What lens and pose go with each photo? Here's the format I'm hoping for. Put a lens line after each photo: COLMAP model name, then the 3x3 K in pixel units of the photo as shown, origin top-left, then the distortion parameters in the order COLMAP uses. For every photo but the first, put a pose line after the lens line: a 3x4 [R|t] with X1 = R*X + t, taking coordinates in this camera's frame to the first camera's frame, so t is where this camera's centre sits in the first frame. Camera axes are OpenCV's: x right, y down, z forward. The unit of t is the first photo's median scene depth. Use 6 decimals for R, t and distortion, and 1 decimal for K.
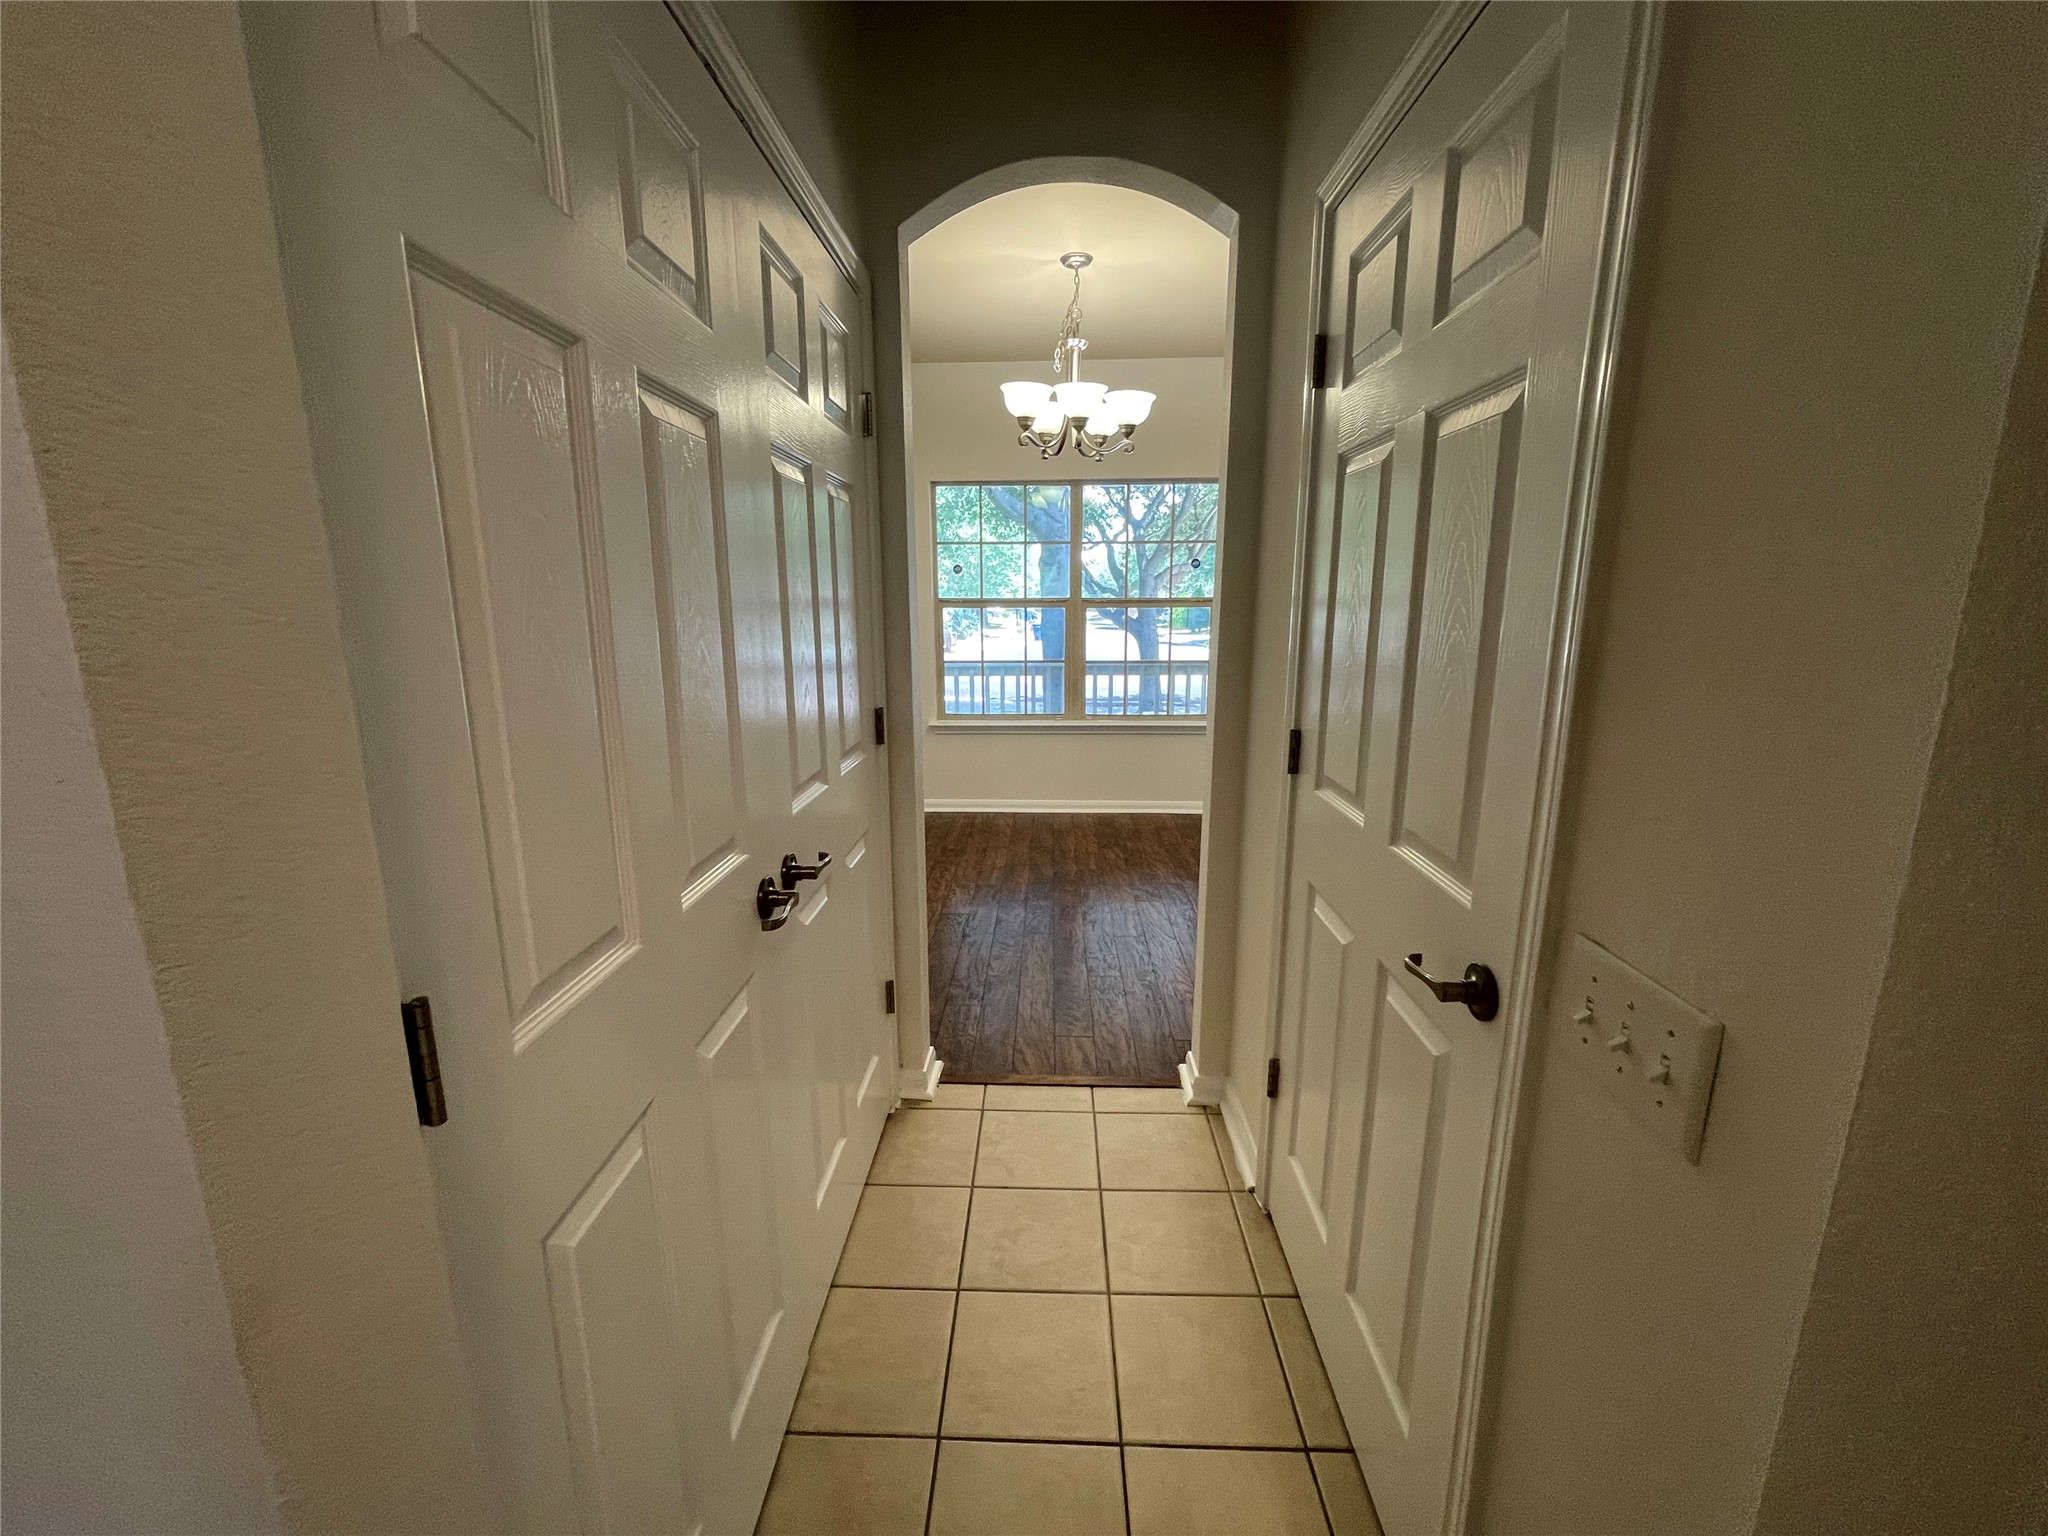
lens RADIAL K [[827.8, 0, 1014.4], [0, 827.8, 767.5], [0, 0, 1]] dist [0.000246, 0.001158]
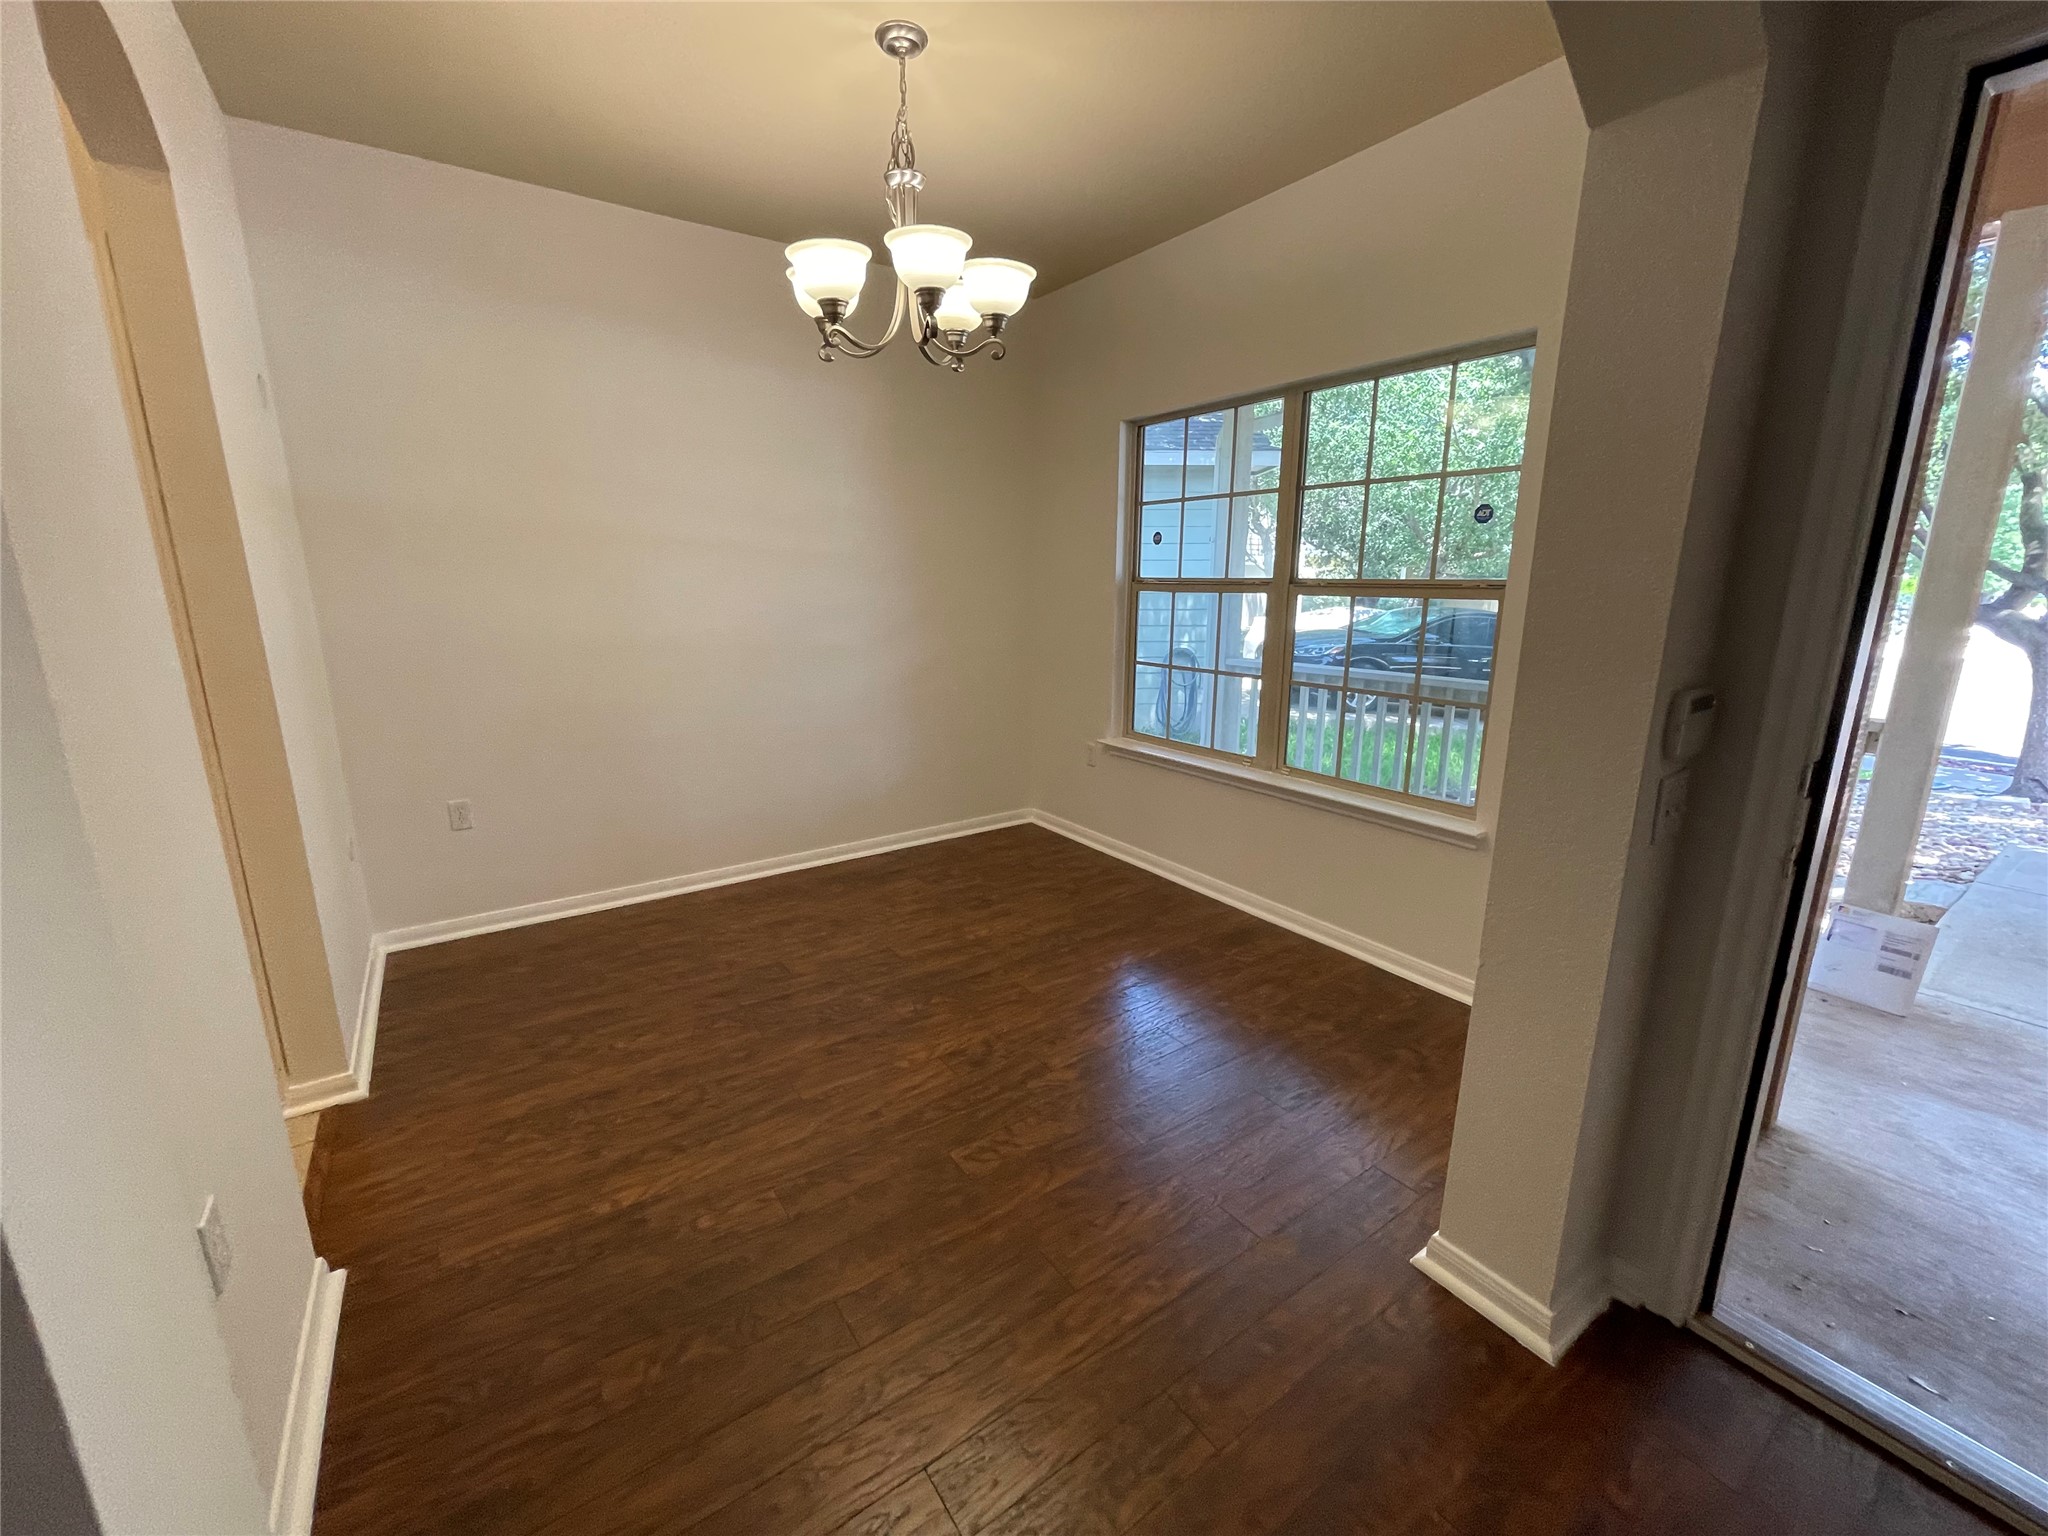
lens RADIAL K [[827.8, 0, 1014.4], [0, 827.8, 767.5], [0, 0, 1]] dist [0.000246, 0.001158]
pose [[0.601855, 0.187018, -0.776399, 0.503395], [-0.158623, 0.980817, 0.113295, -0.112026], [0.782694, 0.054968, 0.619975, 0.495369]]
